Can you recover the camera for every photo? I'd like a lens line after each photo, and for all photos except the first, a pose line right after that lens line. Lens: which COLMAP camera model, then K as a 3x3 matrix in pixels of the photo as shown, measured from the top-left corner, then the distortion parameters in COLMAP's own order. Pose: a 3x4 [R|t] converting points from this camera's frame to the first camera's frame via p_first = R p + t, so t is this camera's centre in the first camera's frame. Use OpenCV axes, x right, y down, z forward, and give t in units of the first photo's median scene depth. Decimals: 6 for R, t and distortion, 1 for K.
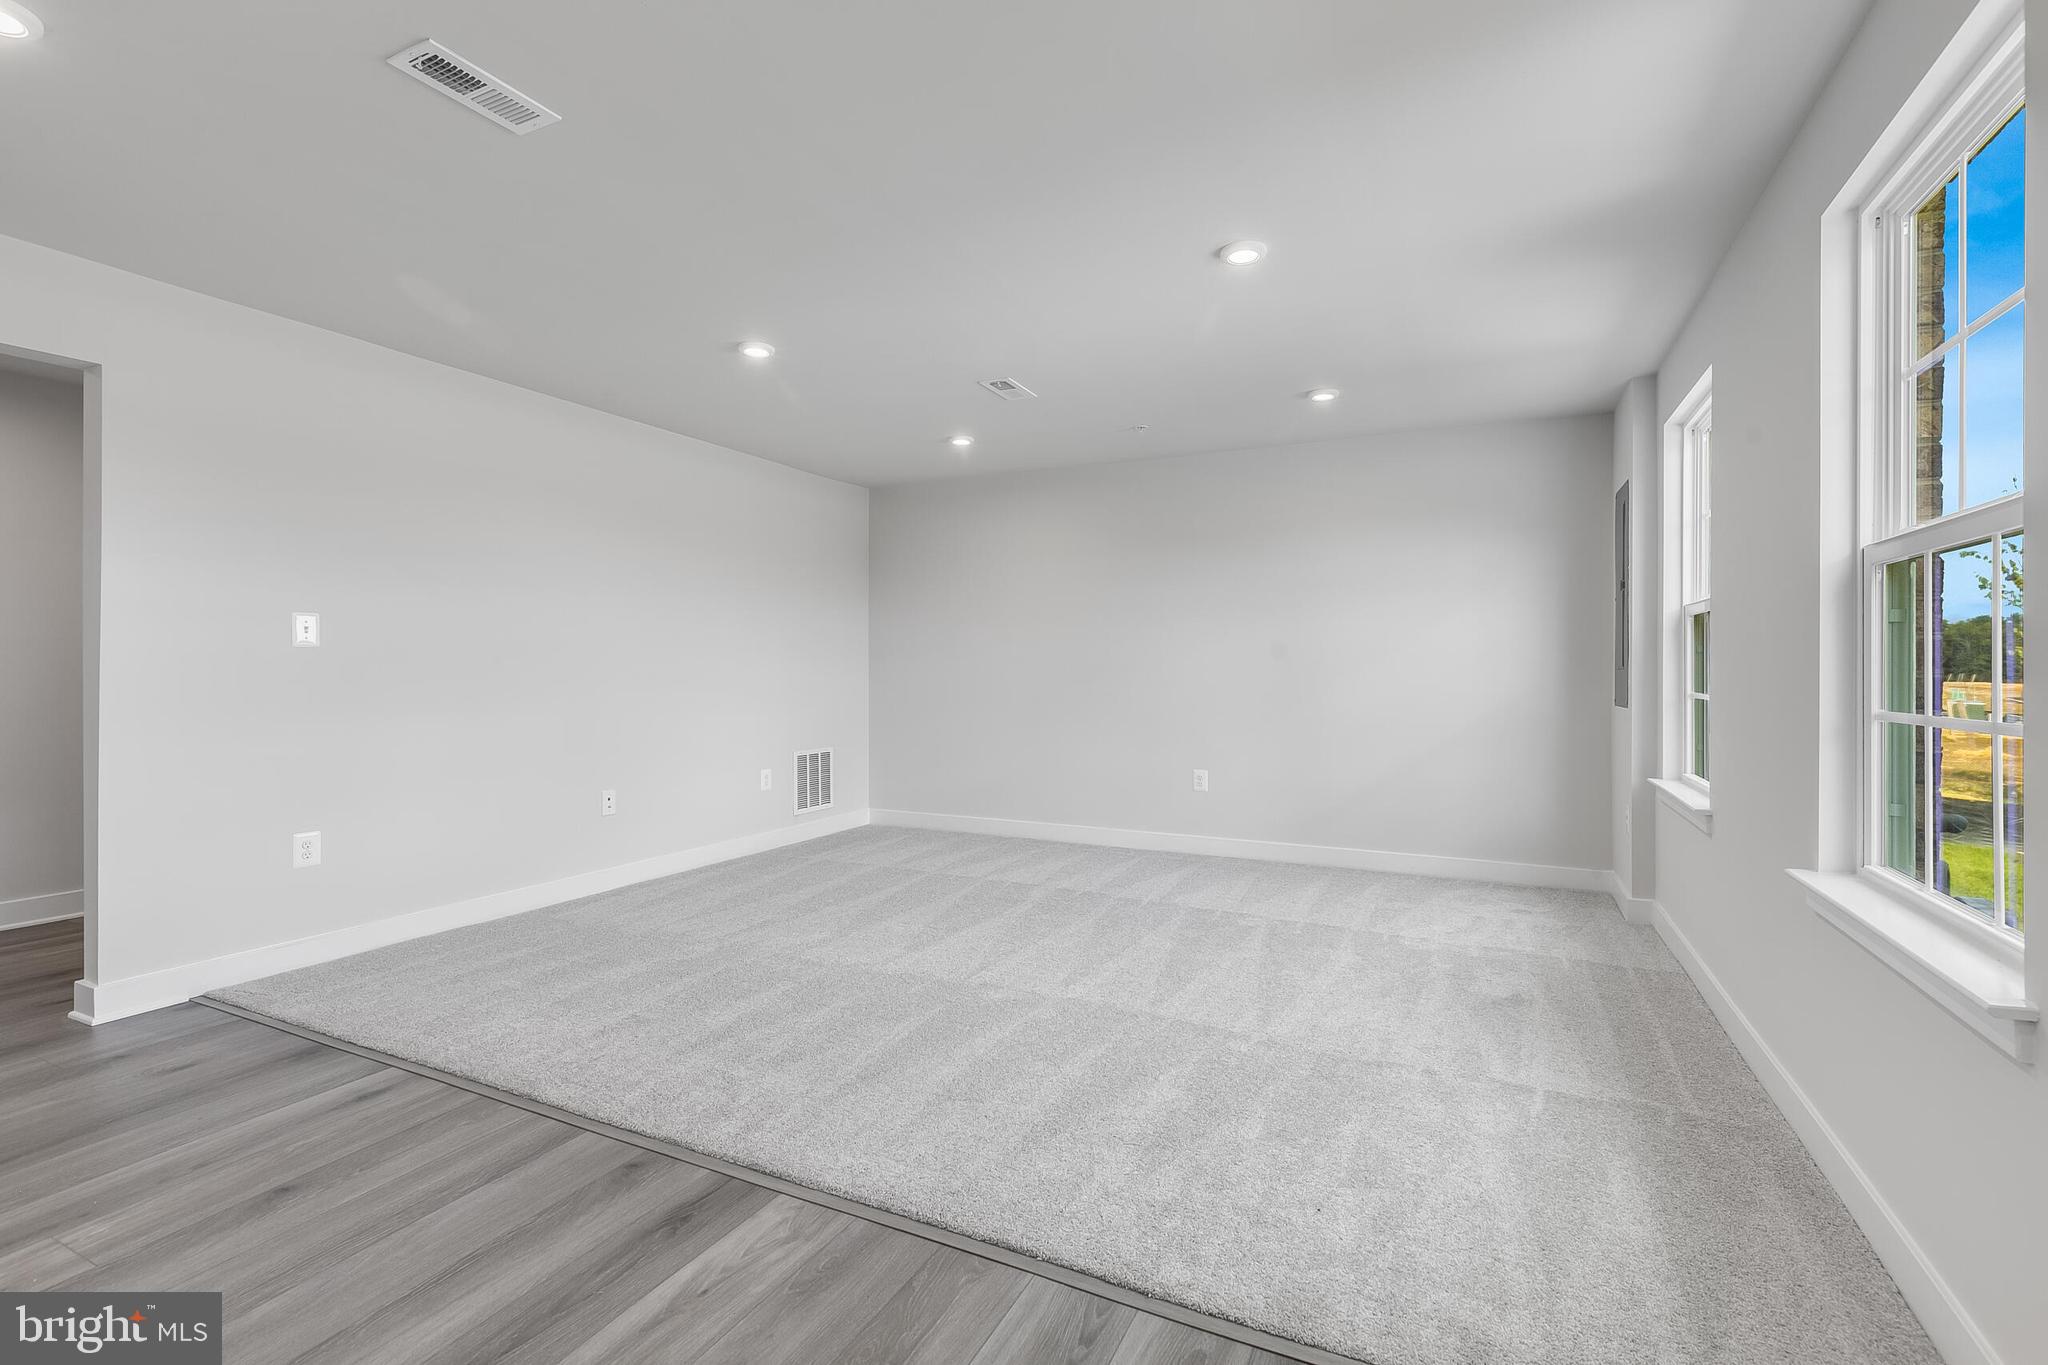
lens RADIAL K [[927.7, 0, 1020.4], [0, 927.7, 671.6], [0, 0, 1]] dist [0.000730, 0.000239]
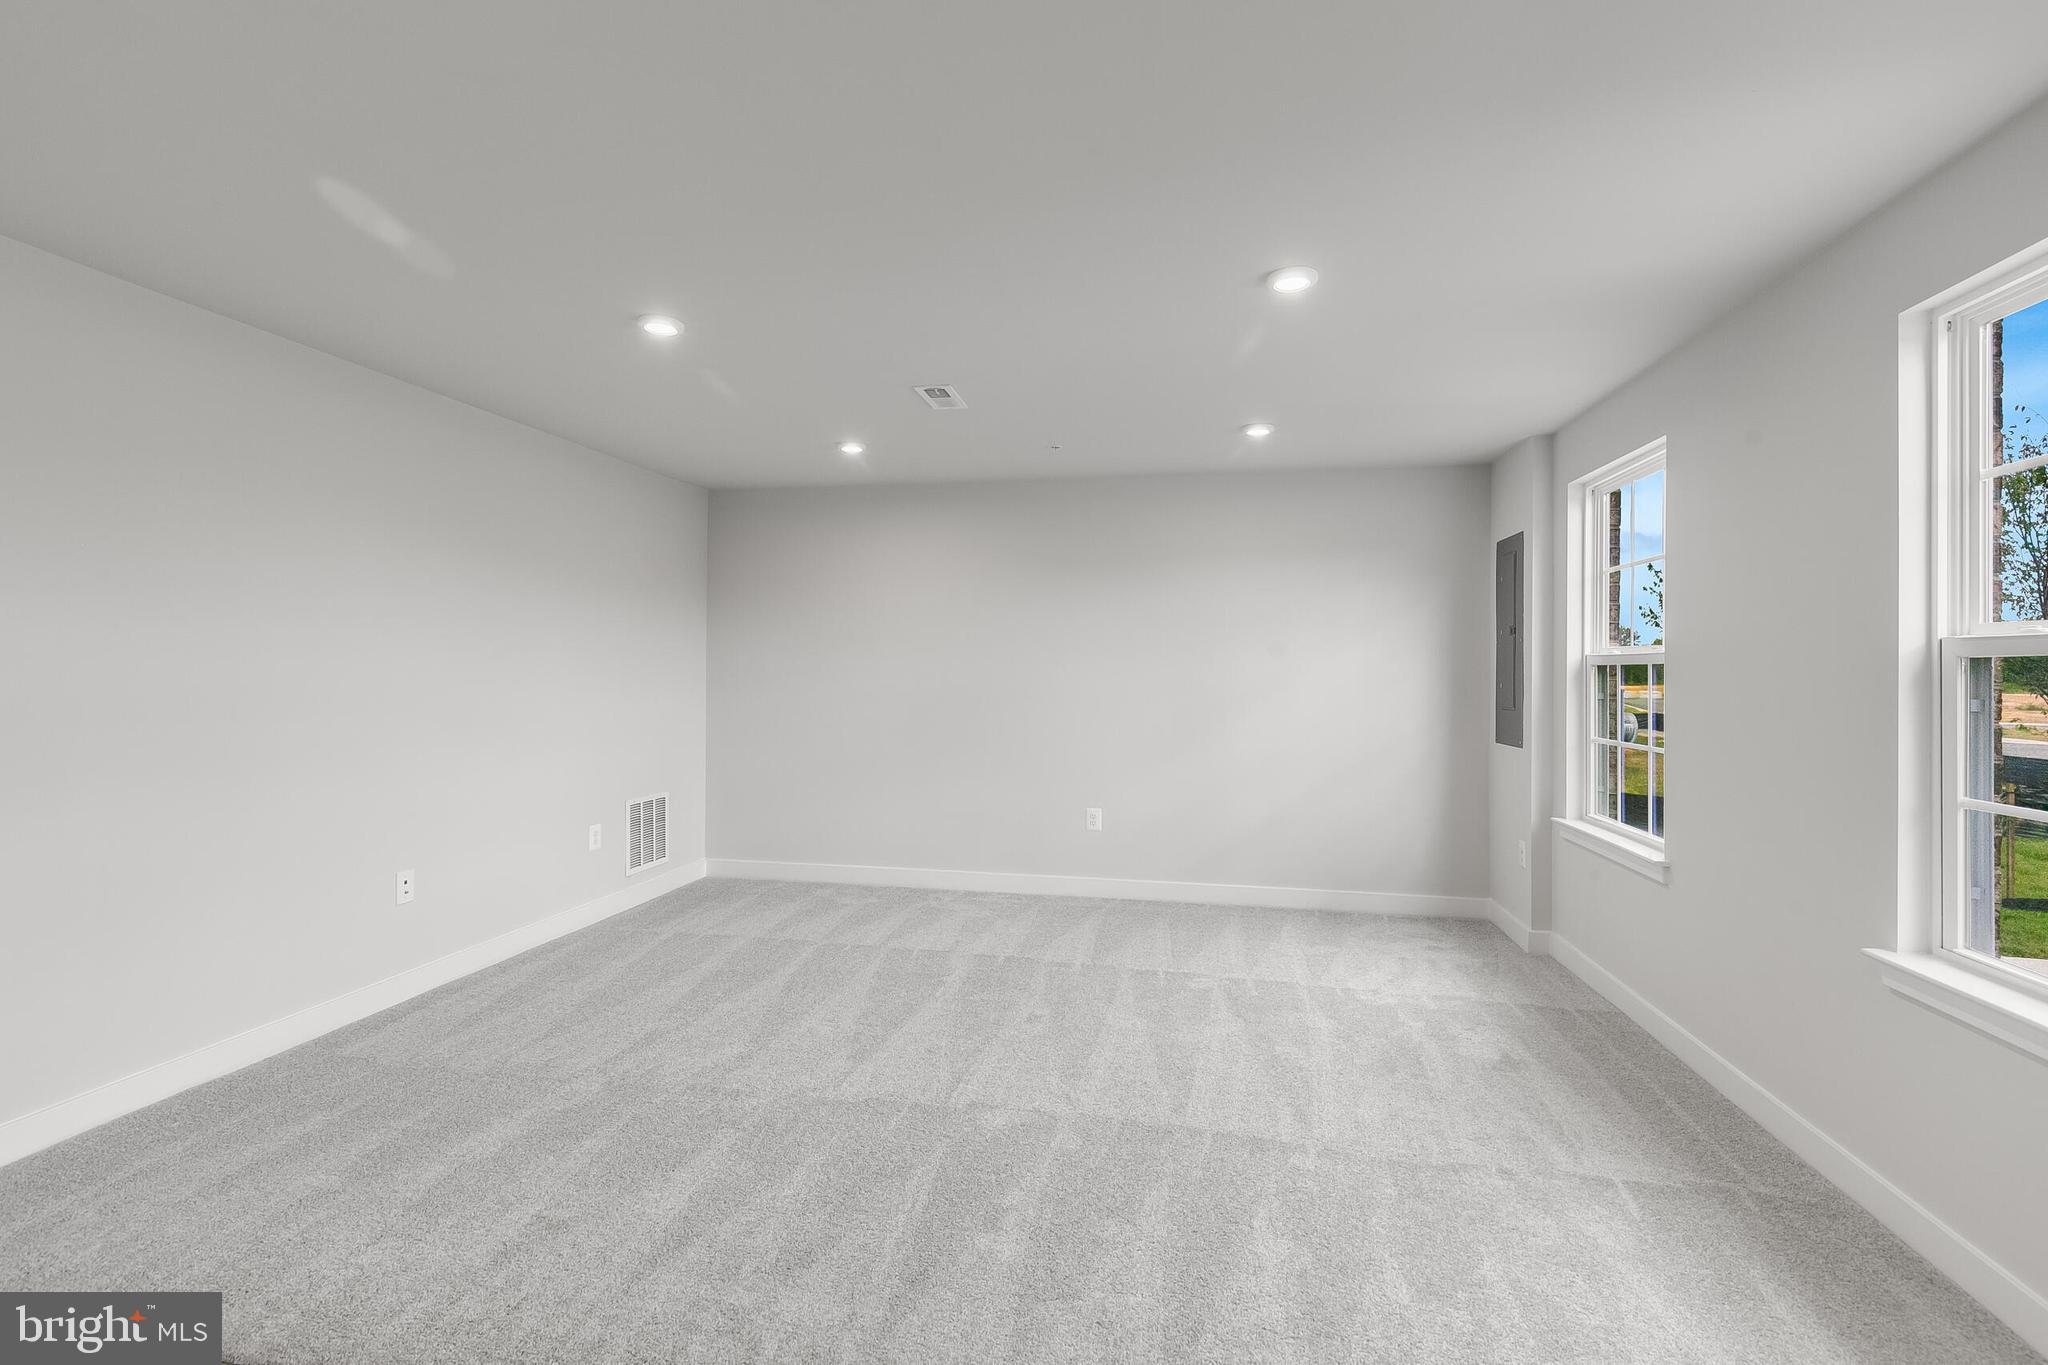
lens RADIAL K [[927.7, 0, 1020.4], [0, 927.7, 671.6], [0, 0, 1]] dist [0.000730, 0.000239]
pose [[0.964348, 0.003789, 0.264612, -0.208503], [-0.004090, 0.999991, 0.000585, -0.055341], [-0.264607, -0.001646, 0.964355, 0.160044]]
